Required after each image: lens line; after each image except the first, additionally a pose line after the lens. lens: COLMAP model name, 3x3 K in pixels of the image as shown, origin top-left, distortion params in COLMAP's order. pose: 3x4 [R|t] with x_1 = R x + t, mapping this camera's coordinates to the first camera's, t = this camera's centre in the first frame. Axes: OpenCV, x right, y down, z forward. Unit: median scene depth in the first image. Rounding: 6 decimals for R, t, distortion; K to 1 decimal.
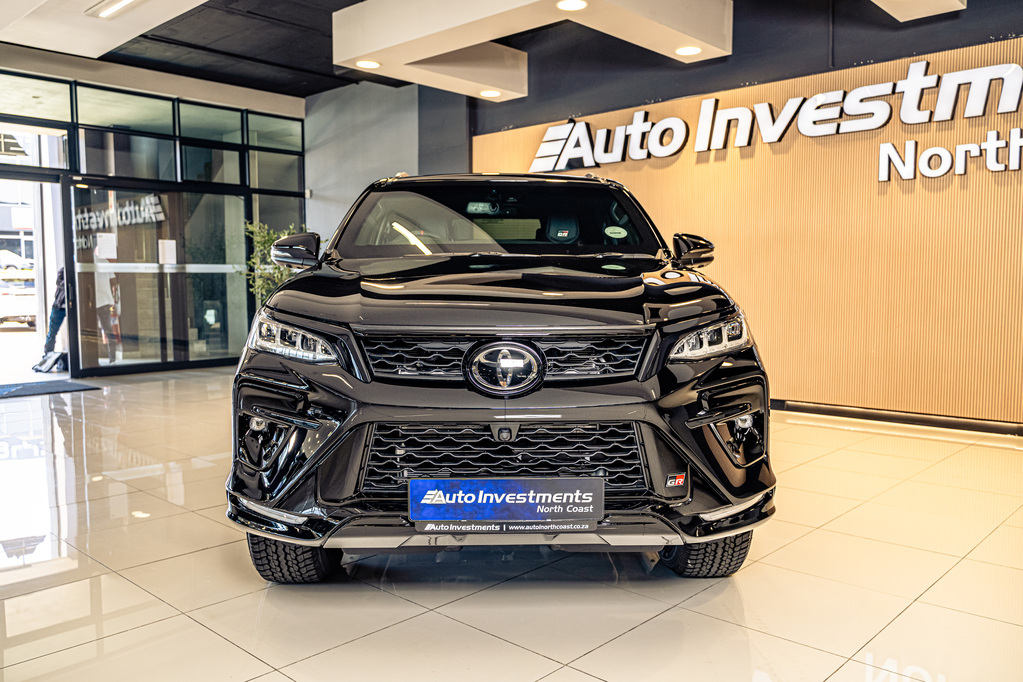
lens RADIAL K [[818.6, 0, 512.3], [0, 818.6, 345.8], [0, 0, 1]] dist [0.003962, -0.015638]
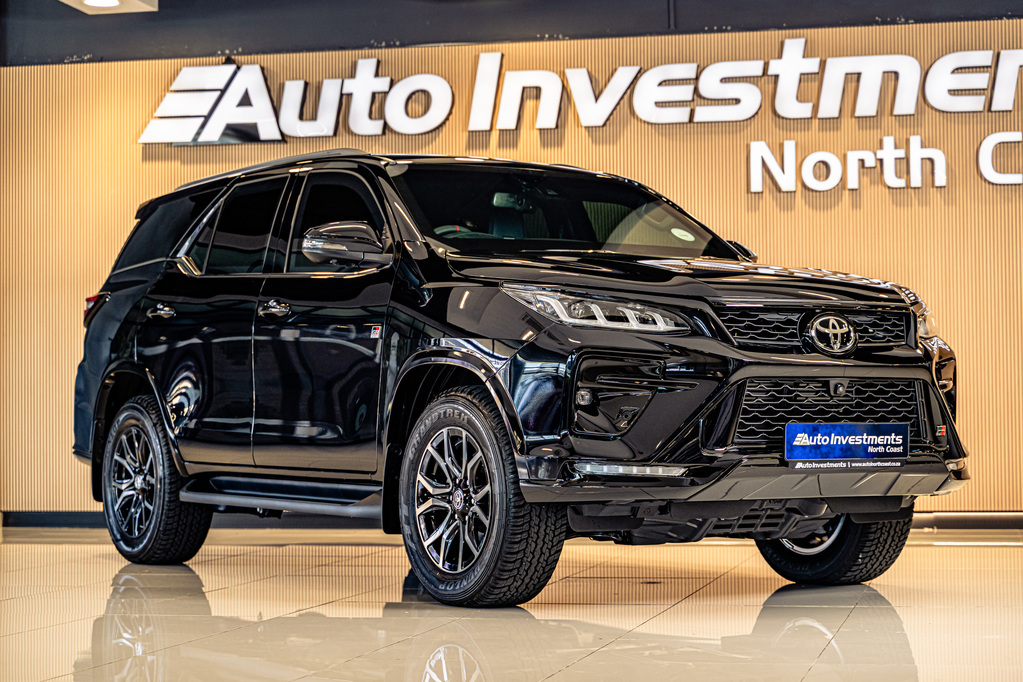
lens RADIAL K [[2206.1, 0, 511.3], [0, 2206.1, 340.6], [0, 0, 1]] dist [-0.051303, 0.000000]
pose [[0.854871, 0.017994, 0.518528, -0.744370], [0.044163, 0.993248, -0.107277, 0.129262], [-0.516957, 0.114608, 0.848304, -0.529797]]
